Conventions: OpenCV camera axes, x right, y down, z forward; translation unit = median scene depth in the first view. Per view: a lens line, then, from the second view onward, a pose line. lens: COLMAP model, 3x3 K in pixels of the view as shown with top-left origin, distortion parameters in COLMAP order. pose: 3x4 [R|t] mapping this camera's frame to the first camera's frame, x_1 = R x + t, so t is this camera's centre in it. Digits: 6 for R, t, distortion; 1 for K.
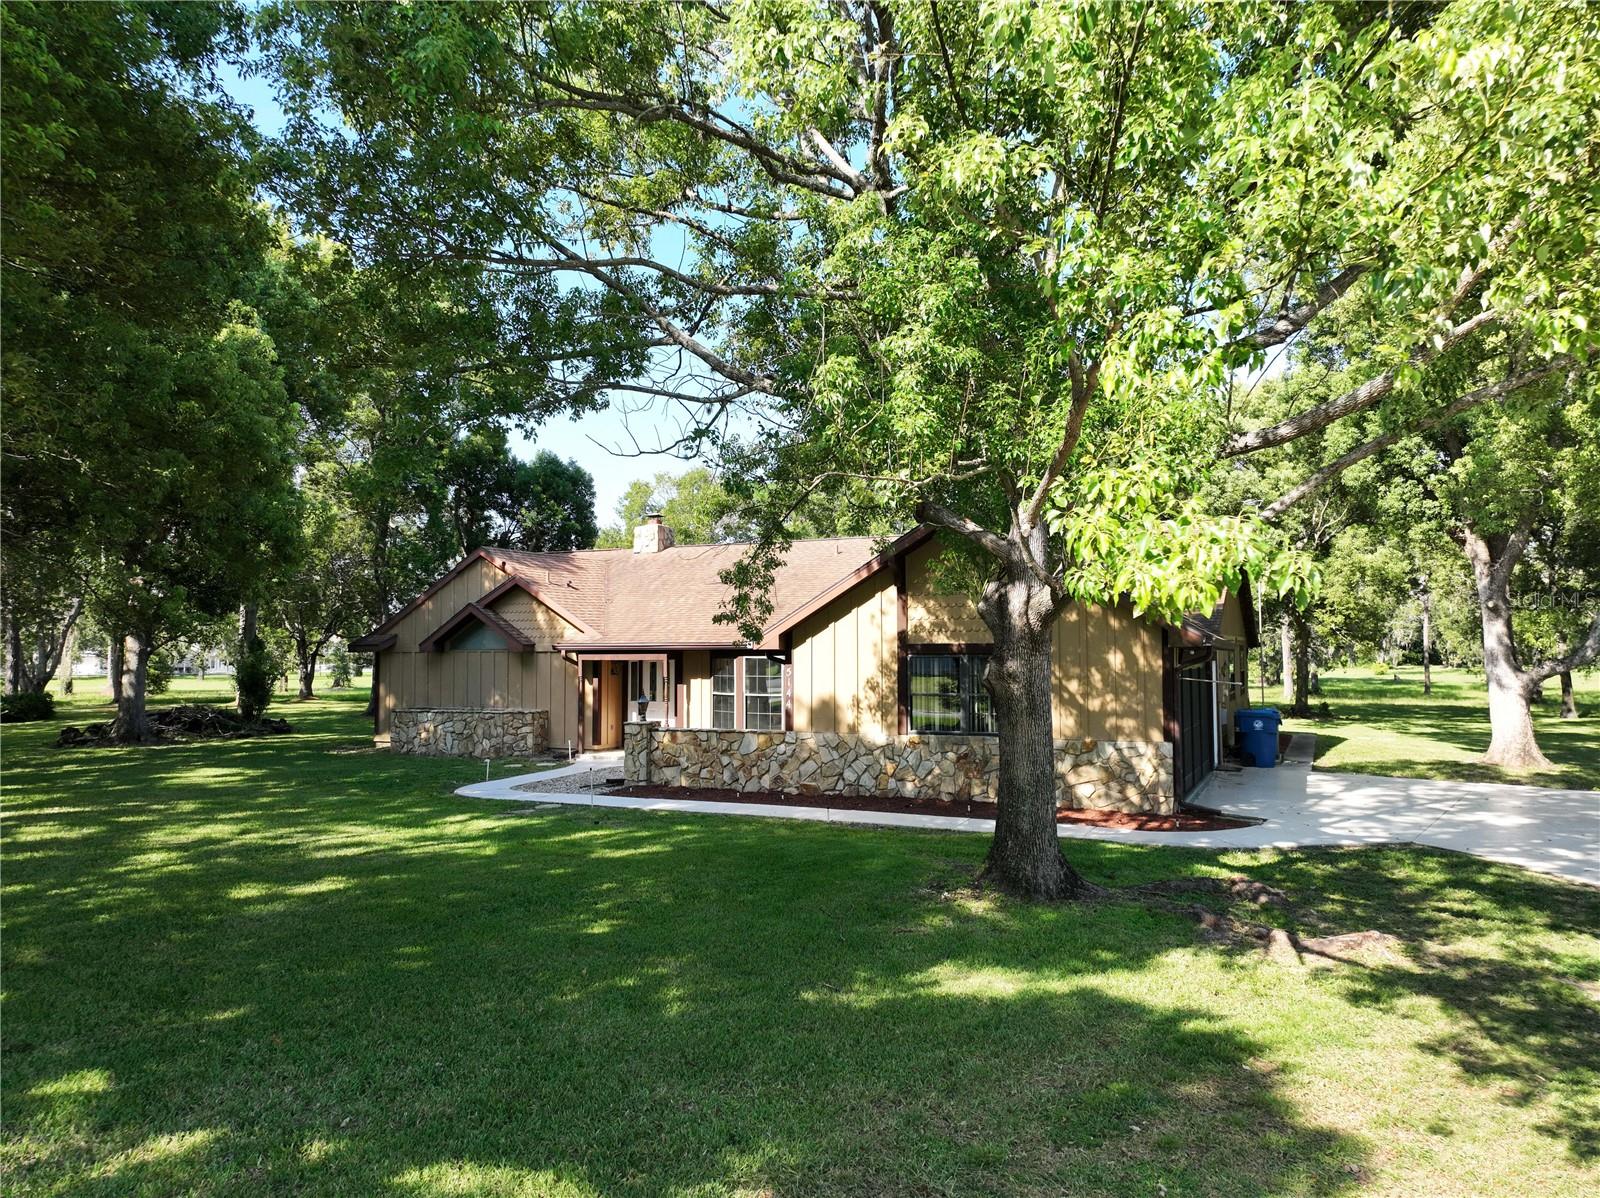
lens RADIAL K [[1444.3, 0, 800.0], [0, 1444.3, 599.0], [0, 0, 1]] dist [-0.014654, -0.001799]
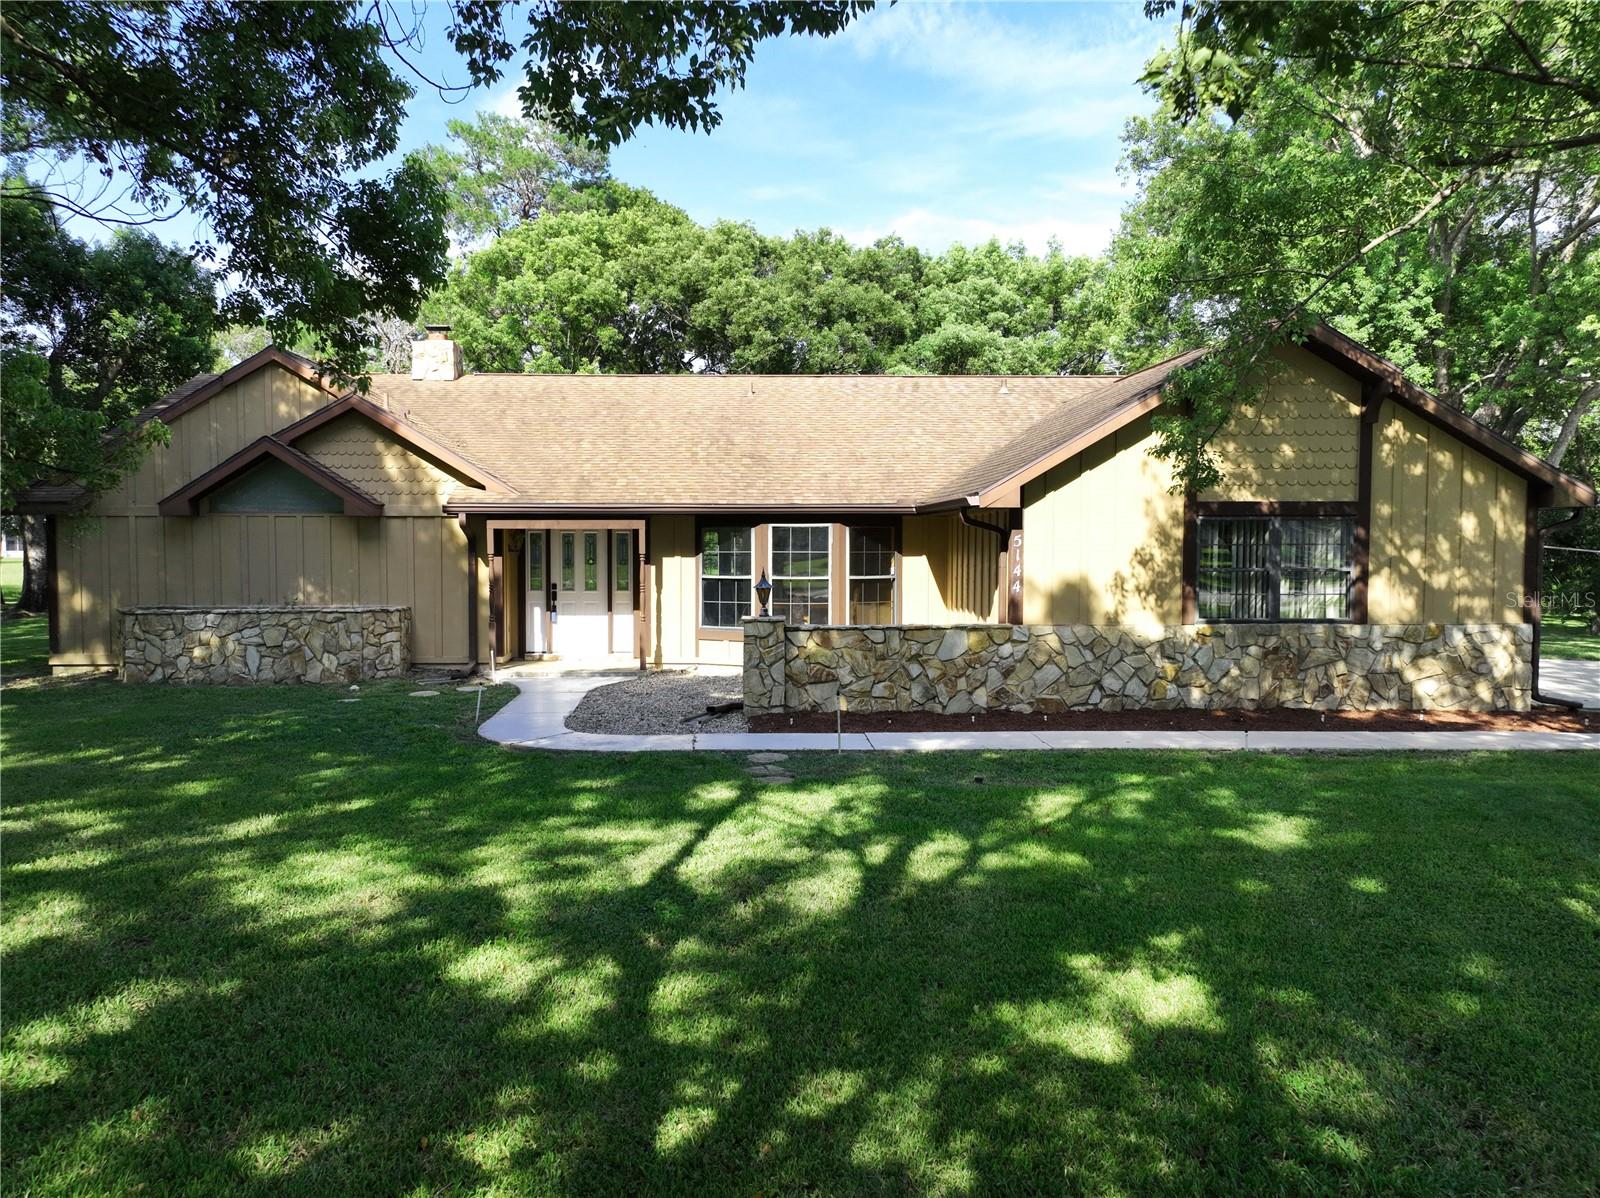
lens RADIAL K [[1444.3, 0, 800.0], [0, 1444.3, 599.0], [0, 0, 1]] dist [-0.014654, -0.001799]
pose [[0.855367, -0.014517, 0.517818, -0.479856], [-0.021694, 0.997726, 0.063807, 0.037684], [-0.517567, -0.065812, 0.853108, 0.472248]]
